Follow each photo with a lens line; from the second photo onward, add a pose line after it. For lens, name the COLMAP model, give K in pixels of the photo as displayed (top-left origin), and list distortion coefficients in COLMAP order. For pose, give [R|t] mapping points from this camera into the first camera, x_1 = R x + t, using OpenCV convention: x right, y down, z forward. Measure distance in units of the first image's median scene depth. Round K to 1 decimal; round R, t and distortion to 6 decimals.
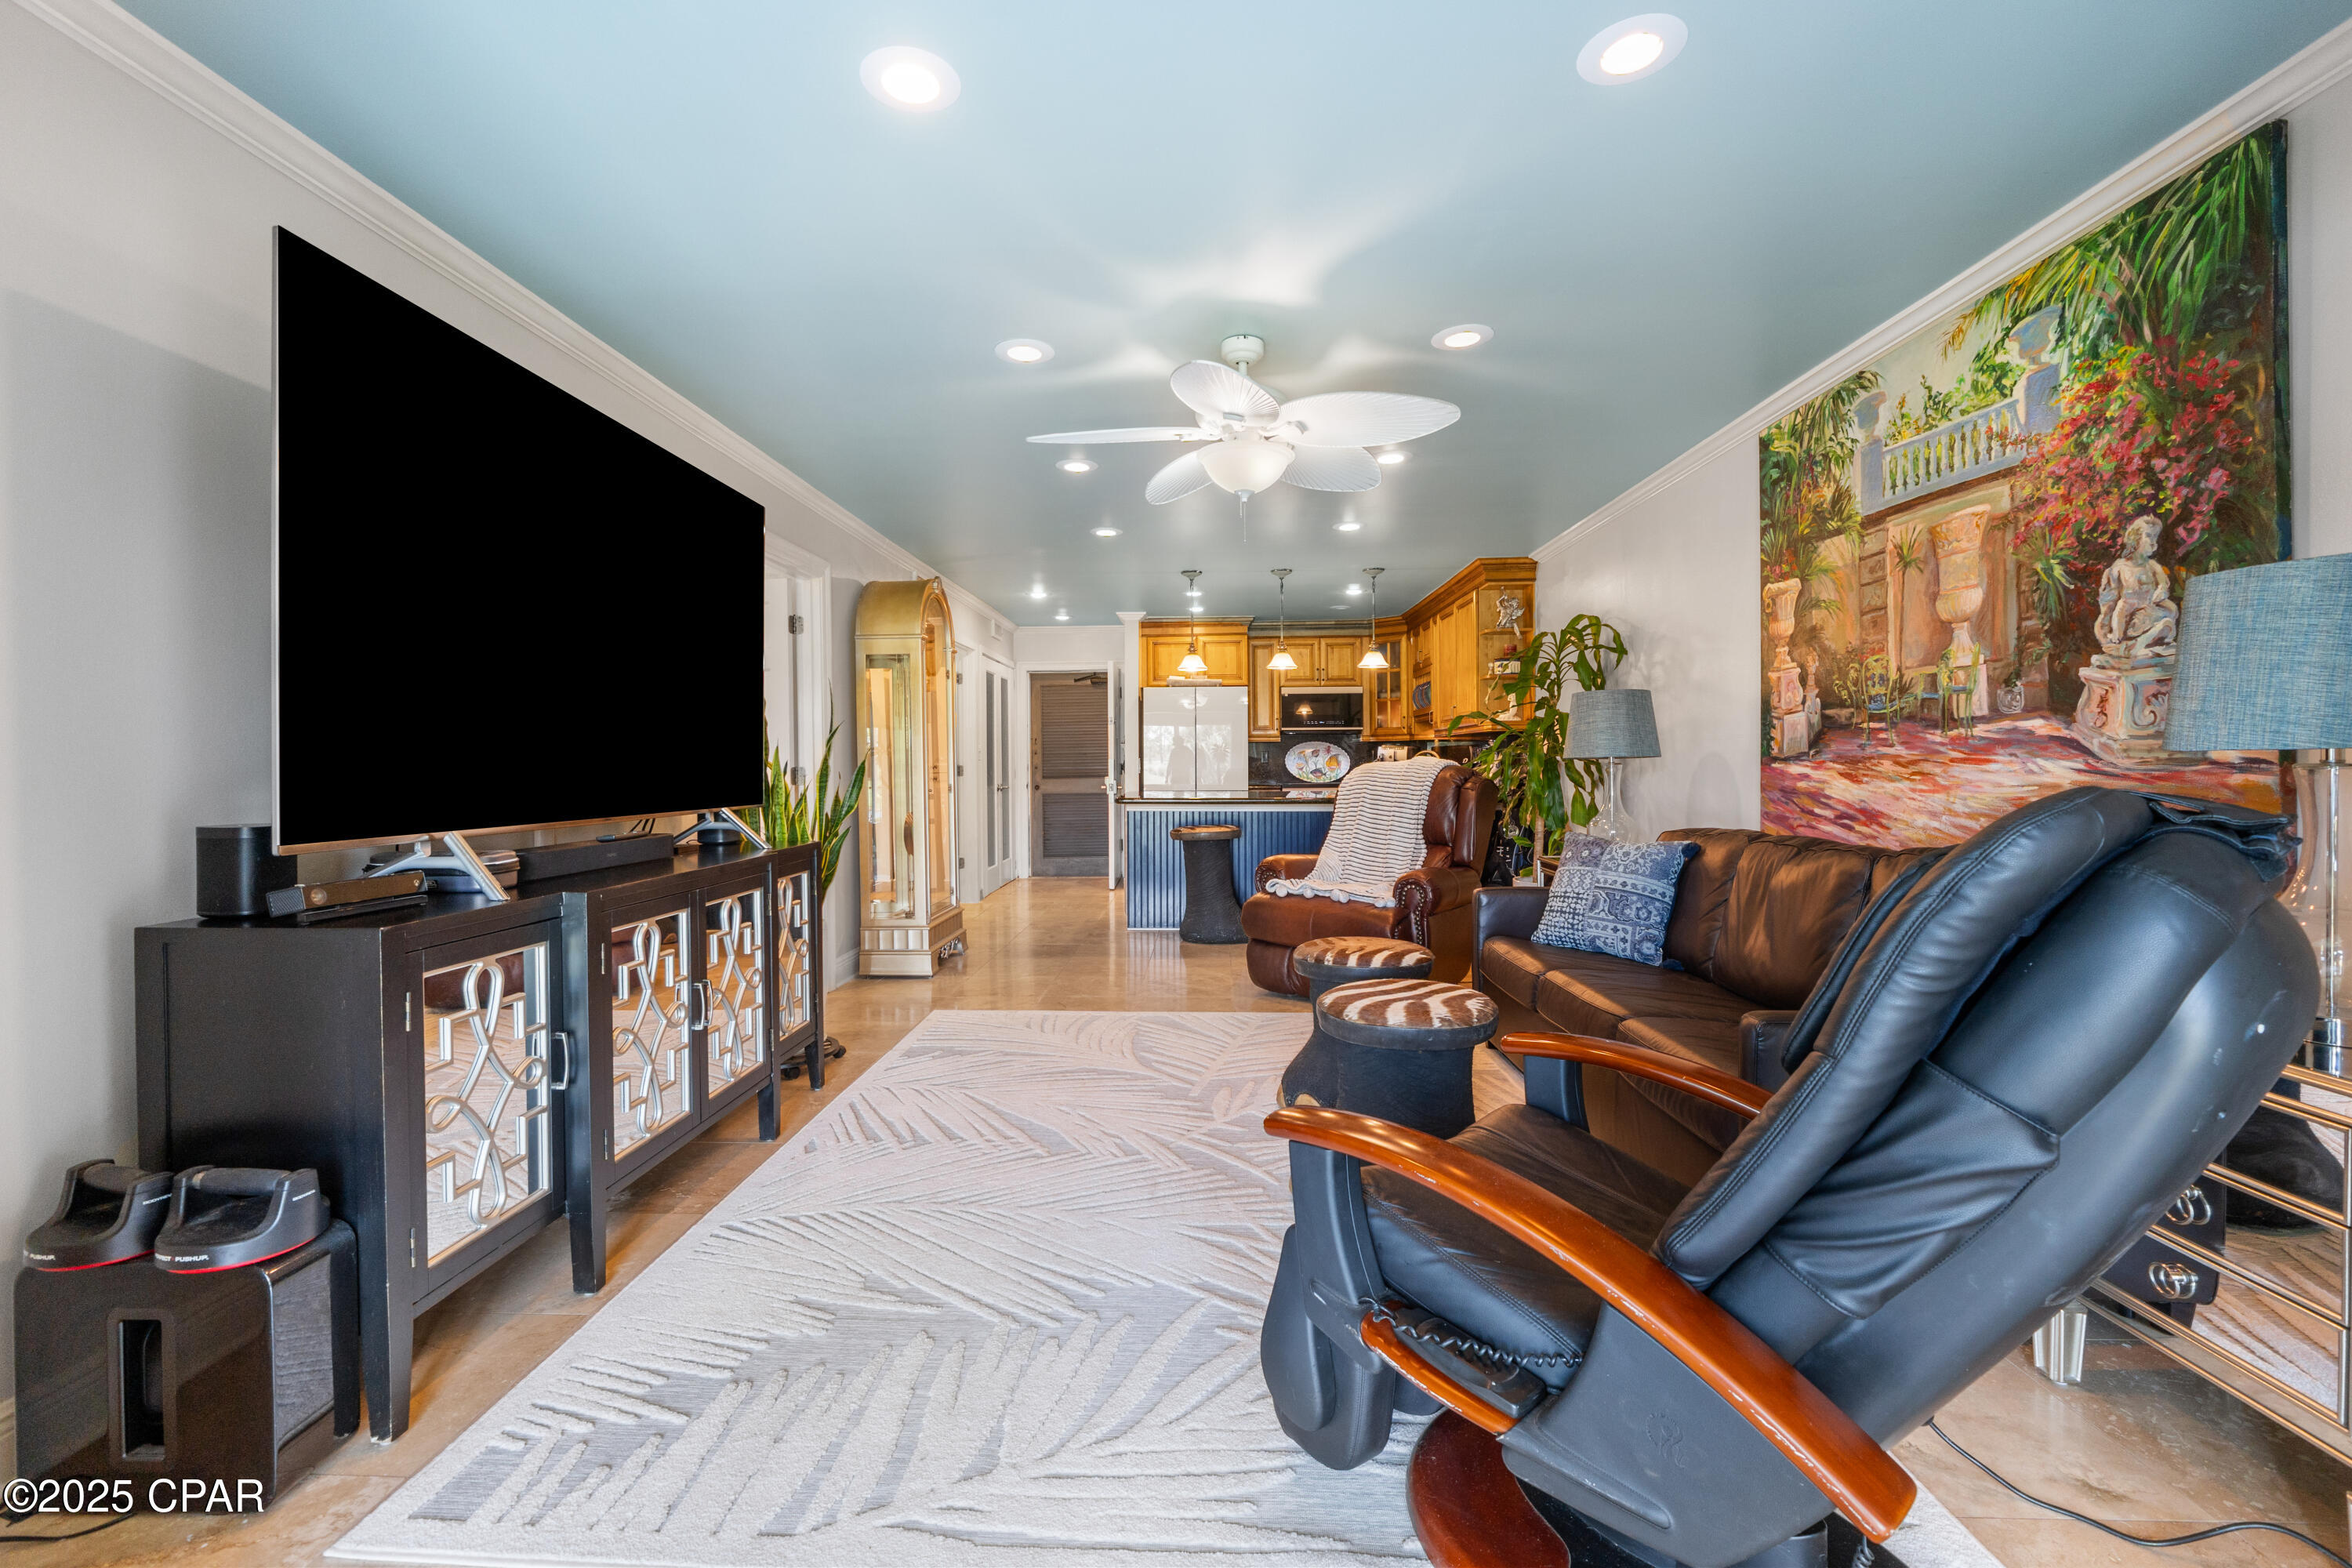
lens RADIAL K [[993.8, 0, 1167.1], [0, 993.8, 772.5], [0, 0, 1]] dist [-0.003779, -0.001155]
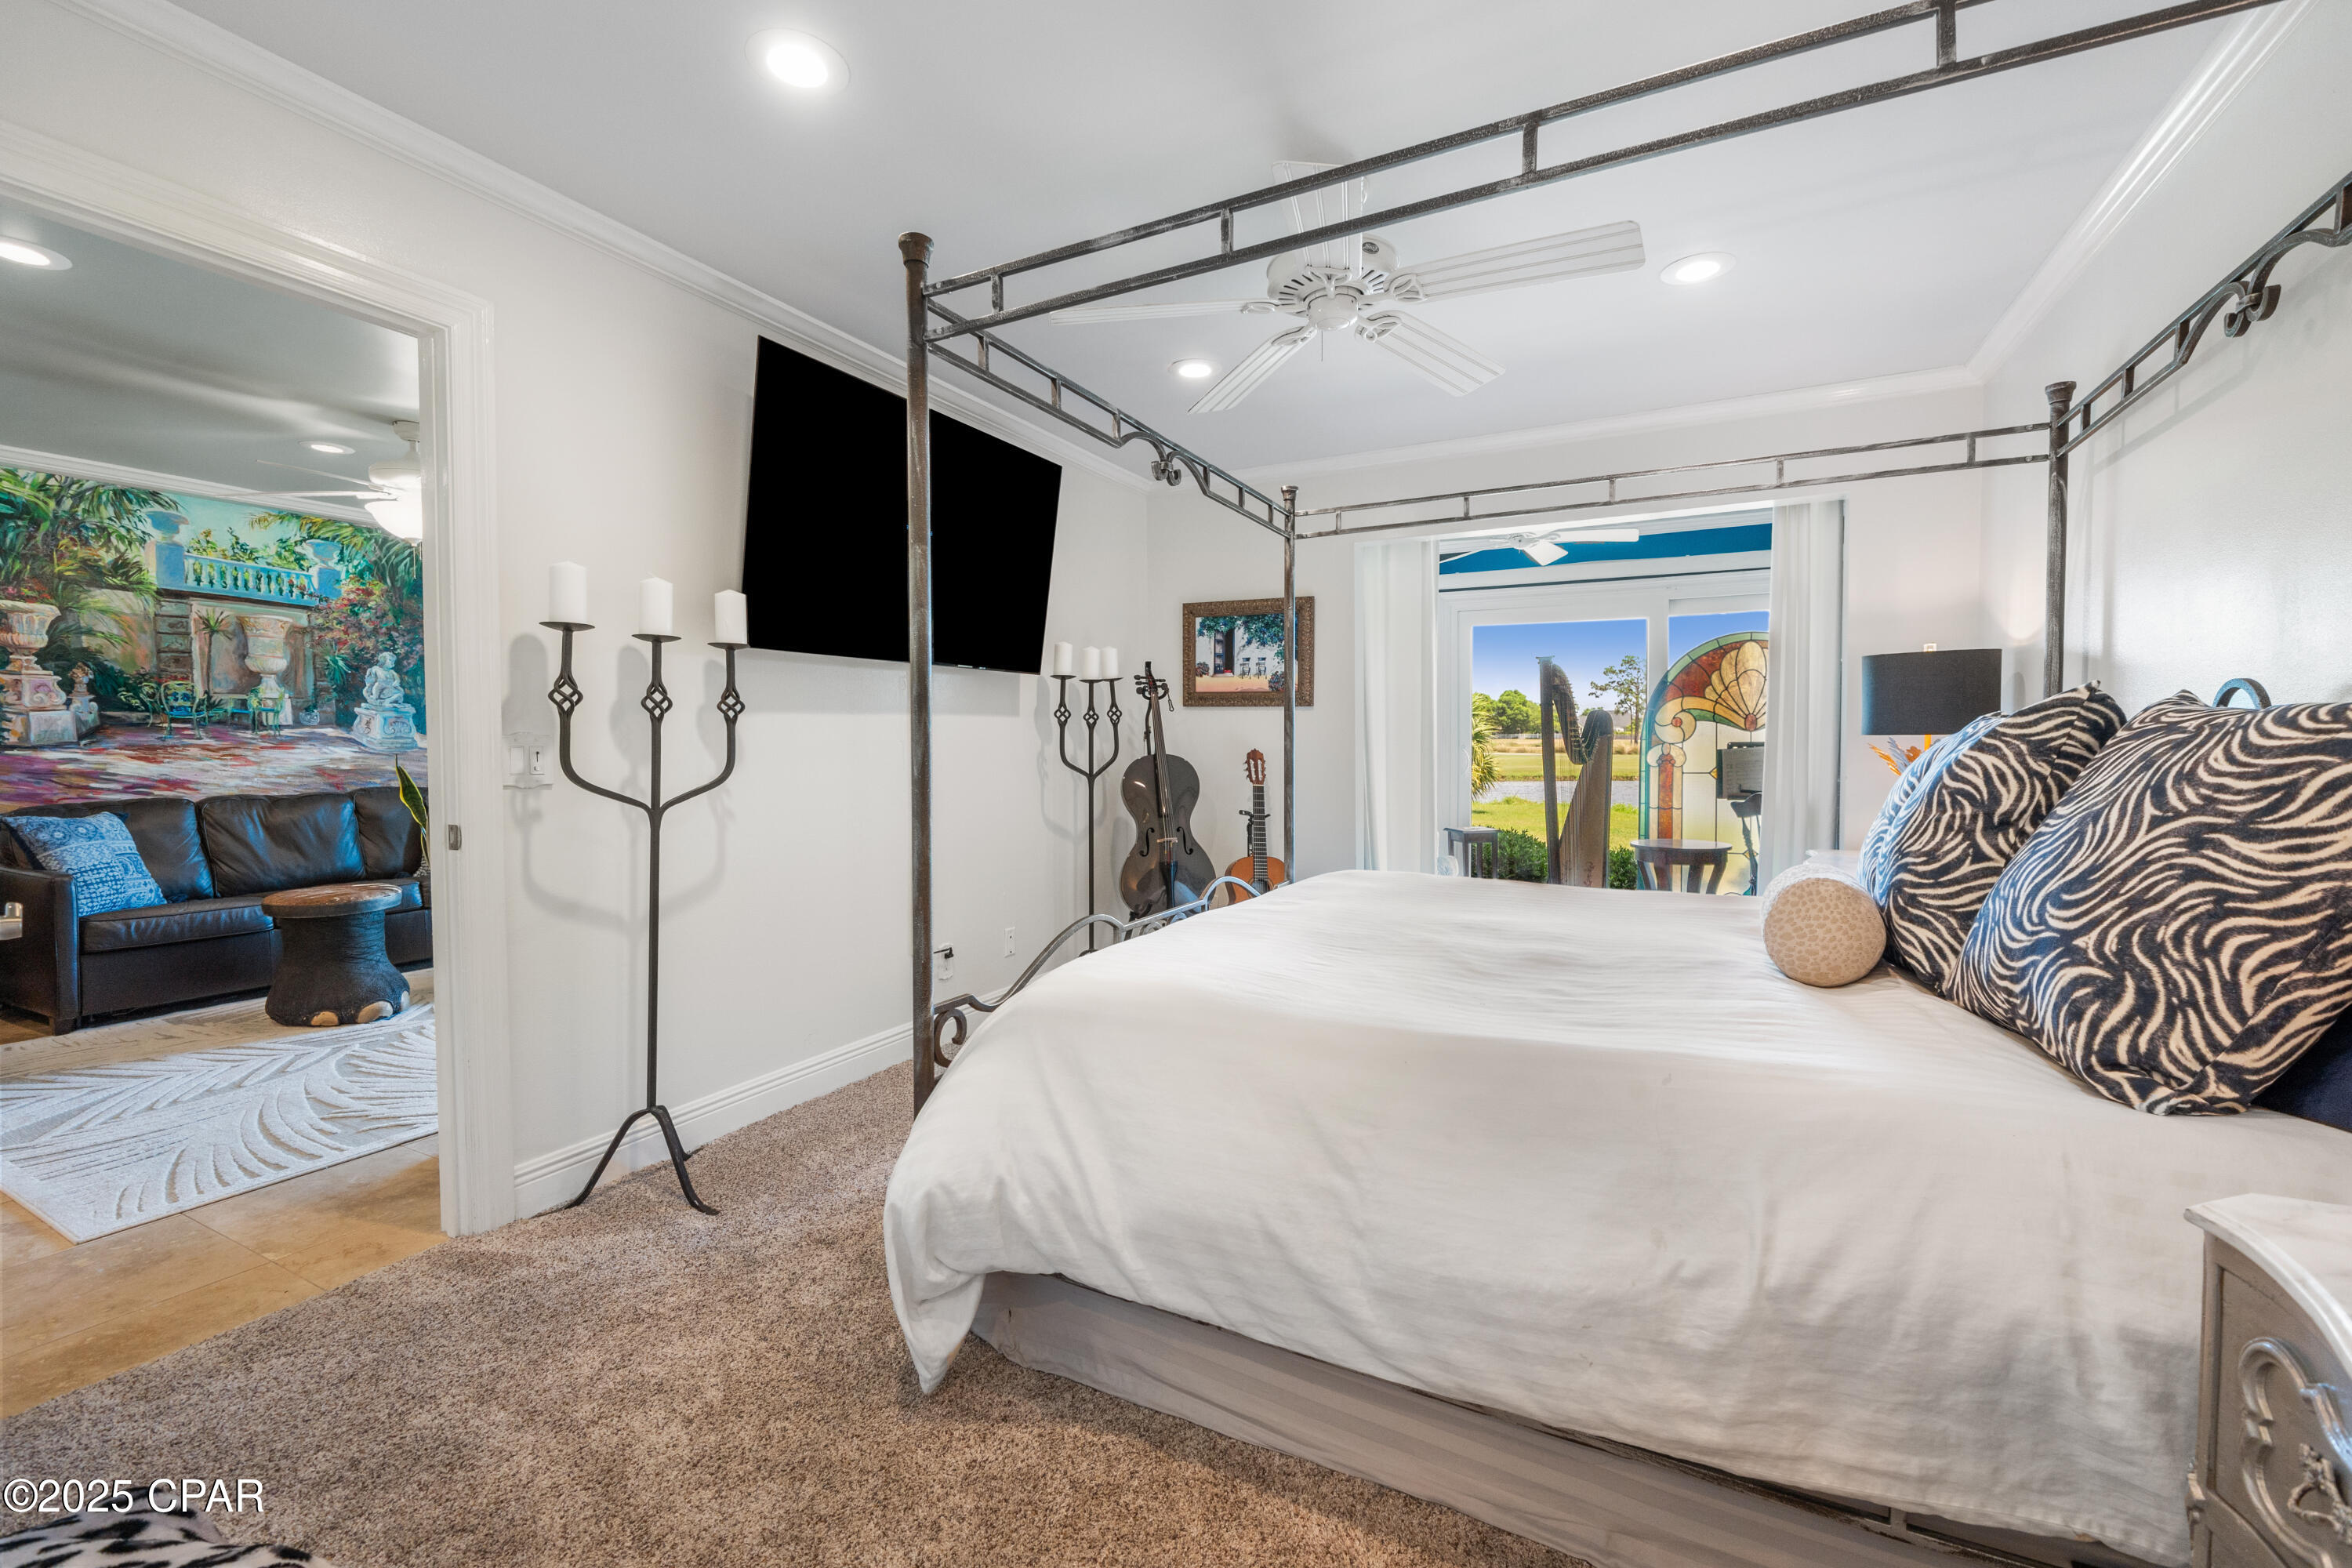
lens RADIAL K [[993.8, 0, 1173.6], [0, 993.8, 779.8], [0, 0, 1]] dist [-0.003779, -0.001155]
pose [[-0.908719, -0.010752, 0.417270, -1.480594], [0.008505, 0.998984, 0.044263, -0.018878], [-0.417322, 0.043771, -0.907704, 1.906470]]
